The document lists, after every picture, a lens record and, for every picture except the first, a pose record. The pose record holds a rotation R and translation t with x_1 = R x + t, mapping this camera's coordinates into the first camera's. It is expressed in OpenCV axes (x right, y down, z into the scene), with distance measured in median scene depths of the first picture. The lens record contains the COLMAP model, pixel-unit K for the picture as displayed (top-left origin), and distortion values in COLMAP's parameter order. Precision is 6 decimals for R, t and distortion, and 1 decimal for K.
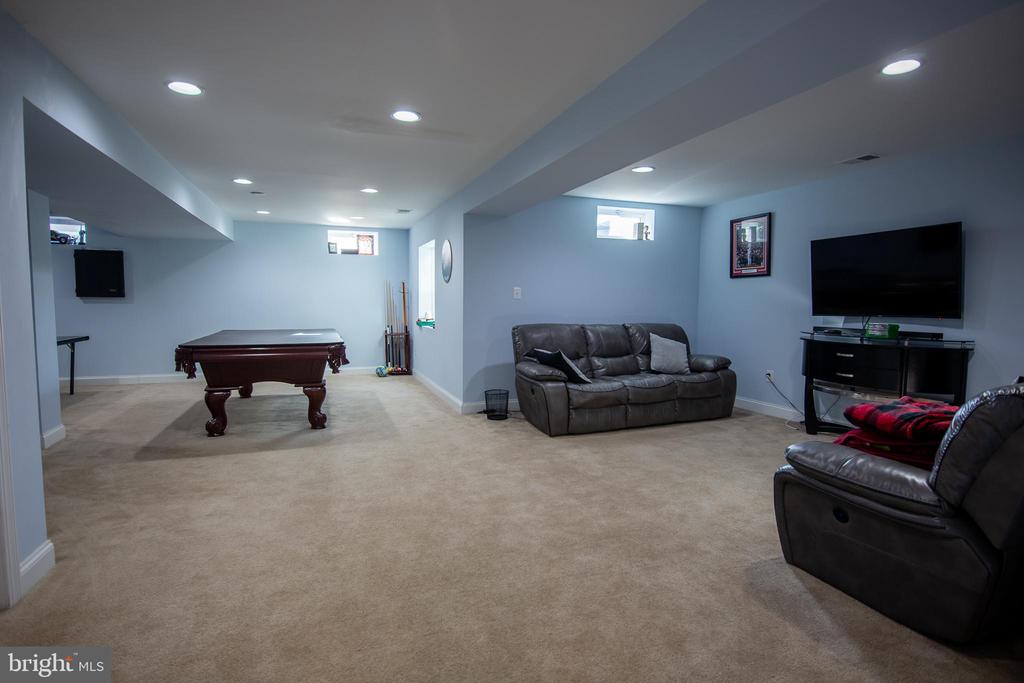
lens RADIAL K [[523.3, 0, 518.0], [0, 523.3, 340.0], [0, 0, 1]] dist [0.000291, -0.000702]
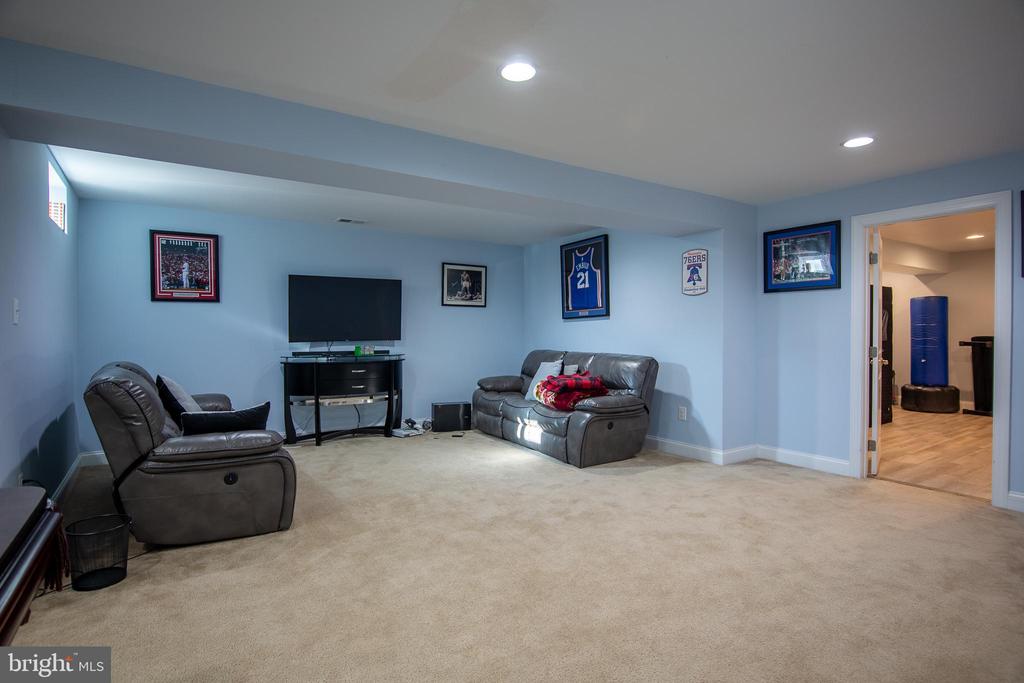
lens RADIAL K [[523.3, 0, 518.0], [0, 523.3, 340.0], [0, 0, 1]] dist [0.000291, -0.000702]
pose [[-0.222445, -0.023794, 0.974655, -0.632889], [0.070305, 0.996708, 0.040378, -0.064493], [-0.972407, 0.077505, -0.220040, 0.798898]]
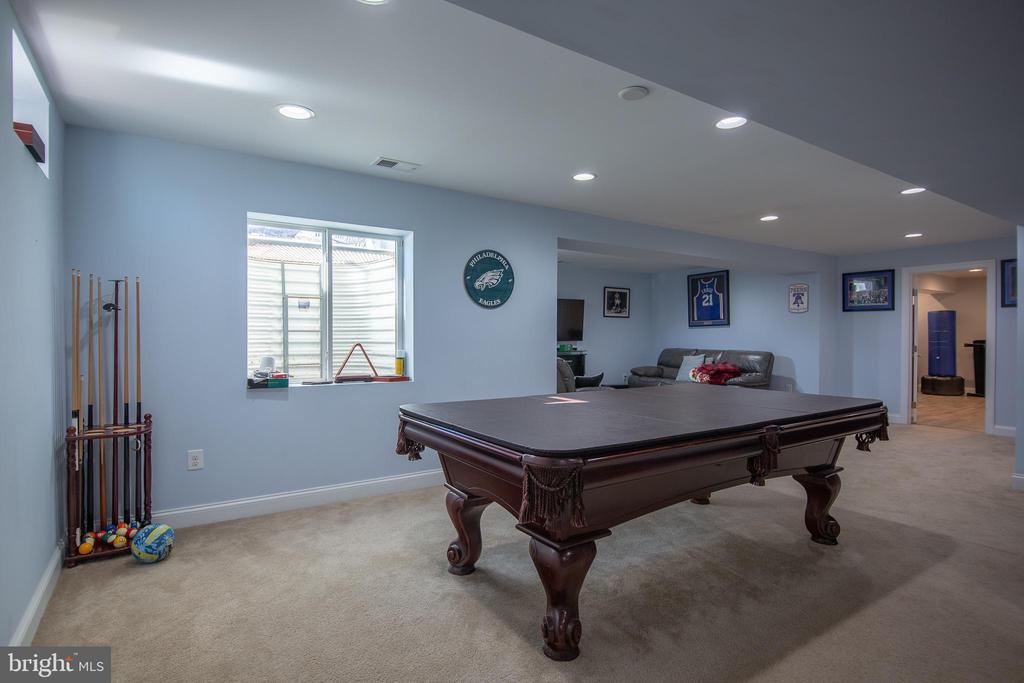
lens RADIAL K [[527.6, 0, 515.3], [0, 527.6, 338.7], [0, 0, 1]] dist [-0.004863, -0.000275]
pose [[-0.221264, -0.018089, 0.975046, -1.098056], [0.066357, 0.997231, 0.033559, -0.118801], [-0.972954, 0.072126, -0.219452, 1.437312]]
